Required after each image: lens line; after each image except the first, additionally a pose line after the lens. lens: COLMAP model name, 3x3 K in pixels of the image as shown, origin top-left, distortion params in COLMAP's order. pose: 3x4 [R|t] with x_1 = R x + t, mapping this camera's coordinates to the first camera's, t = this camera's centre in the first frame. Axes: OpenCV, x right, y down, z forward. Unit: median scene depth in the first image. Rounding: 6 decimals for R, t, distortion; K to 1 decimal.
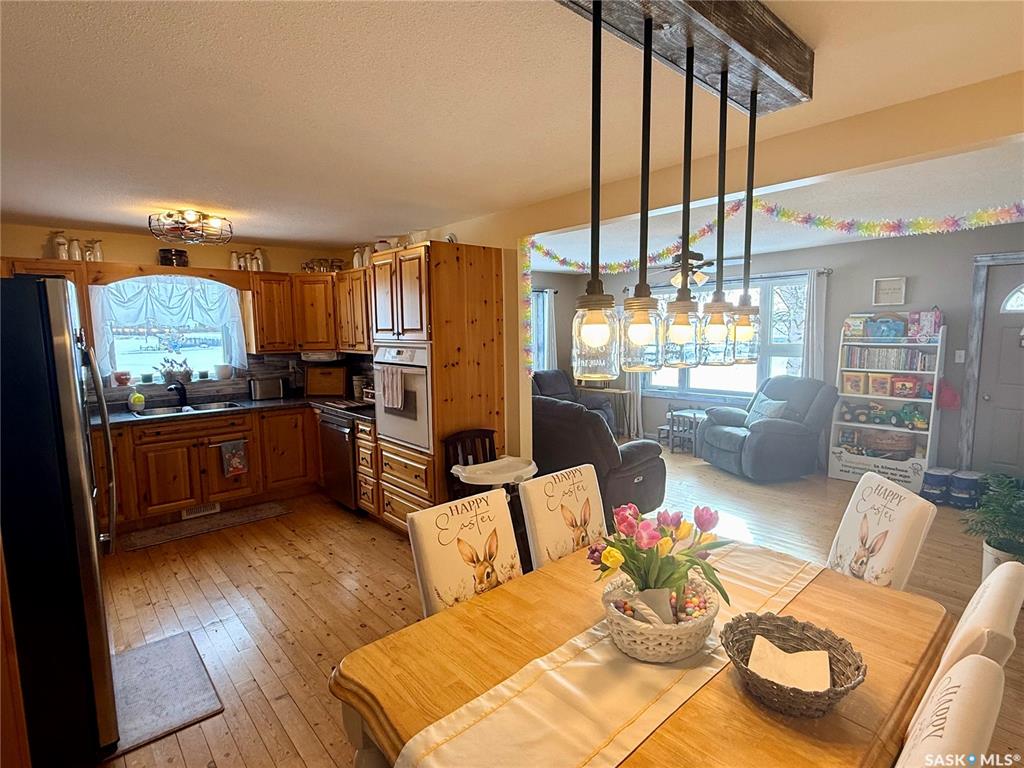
lens RADIAL K [[531.7, 0, 510.2], [0, 531.7, 383.4], [0, 0, 1]] dist [0.005056, 0.002204]
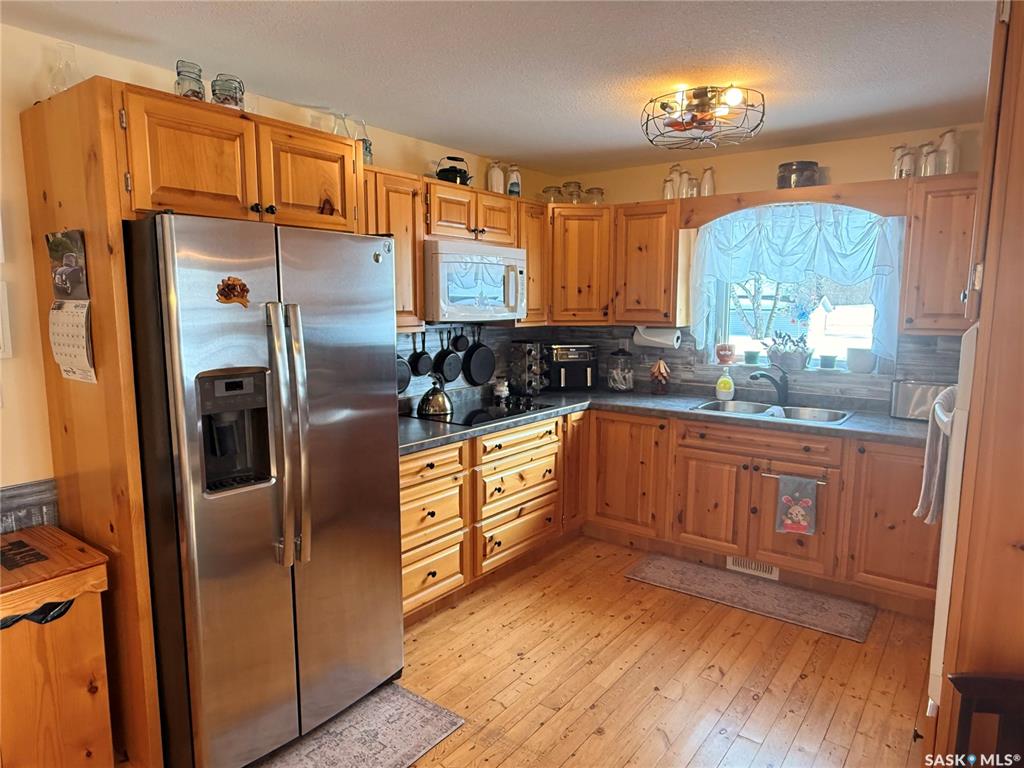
lens RADIAL K [[659.0, 0, 511.7], [0, 659.0, 389.2], [0, 0, 1]] dist [-0.000119, 0.002322]
pose [[0.210118, 0.148986, -0.966258, 0.106377], [-0.109815, 0.985663, 0.128098, -0.047460], [0.971489, 0.079194, 0.223466, 0.527158]]
